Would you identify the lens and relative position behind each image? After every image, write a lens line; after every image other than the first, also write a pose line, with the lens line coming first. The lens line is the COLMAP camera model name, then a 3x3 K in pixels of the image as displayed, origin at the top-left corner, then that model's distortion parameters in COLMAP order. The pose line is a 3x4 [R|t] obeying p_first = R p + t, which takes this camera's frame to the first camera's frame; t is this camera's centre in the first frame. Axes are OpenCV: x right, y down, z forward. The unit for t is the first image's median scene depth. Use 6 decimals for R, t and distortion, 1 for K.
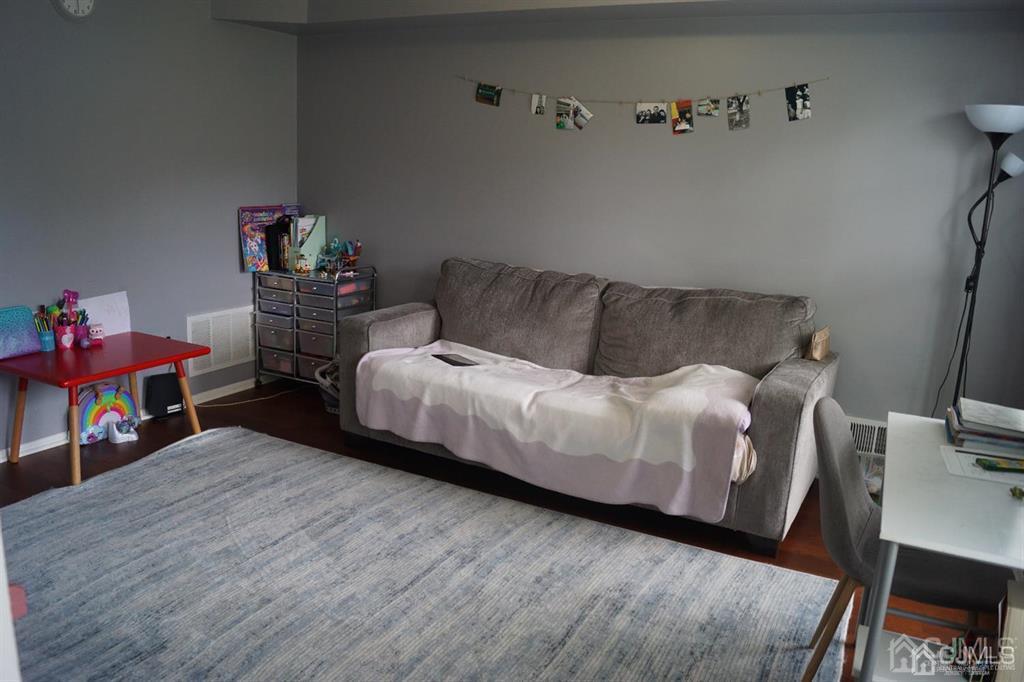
lens RADIAL K [[798.1, 0, 503.8], [0, 798.1, 347.6], [0, 0, 1]] dist [-0.086496, 0.012744]
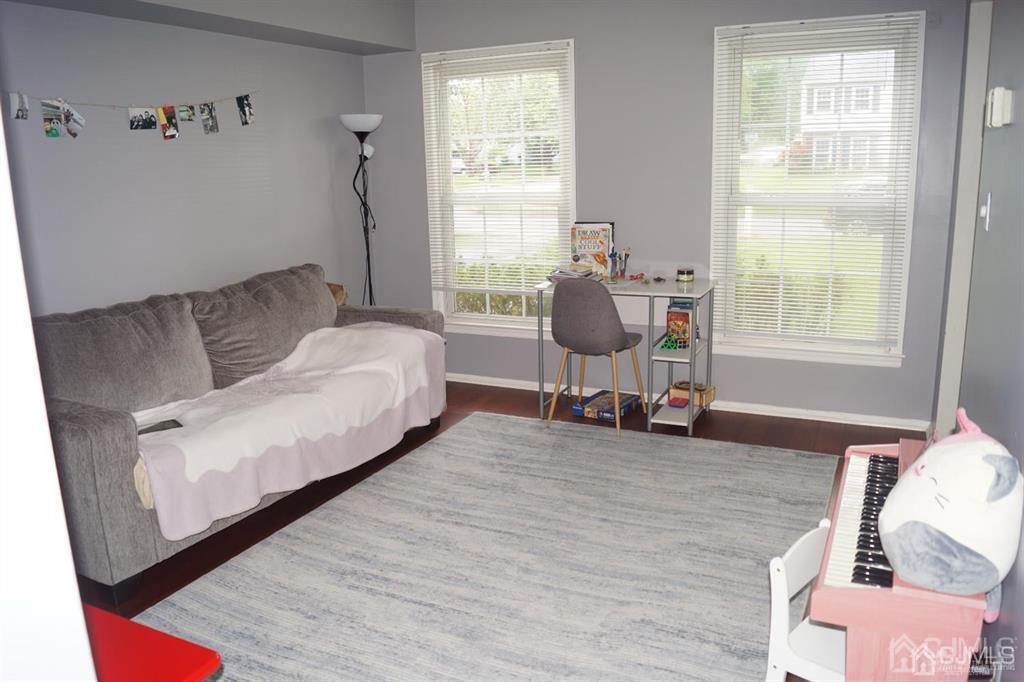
lens RADIAL K [[798.1, 0, 503.8], [0, 798.1, 347.6], [0, 0, 1]] dist [-0.086496, 0.012744]
pose [[-0.035221, -0.269563, 0.962338, -0.851034], [0.244285, 0.931403, 0.269838, -0.195184], [-0.969064, 0.244589, 0.033045, 0.643597]]
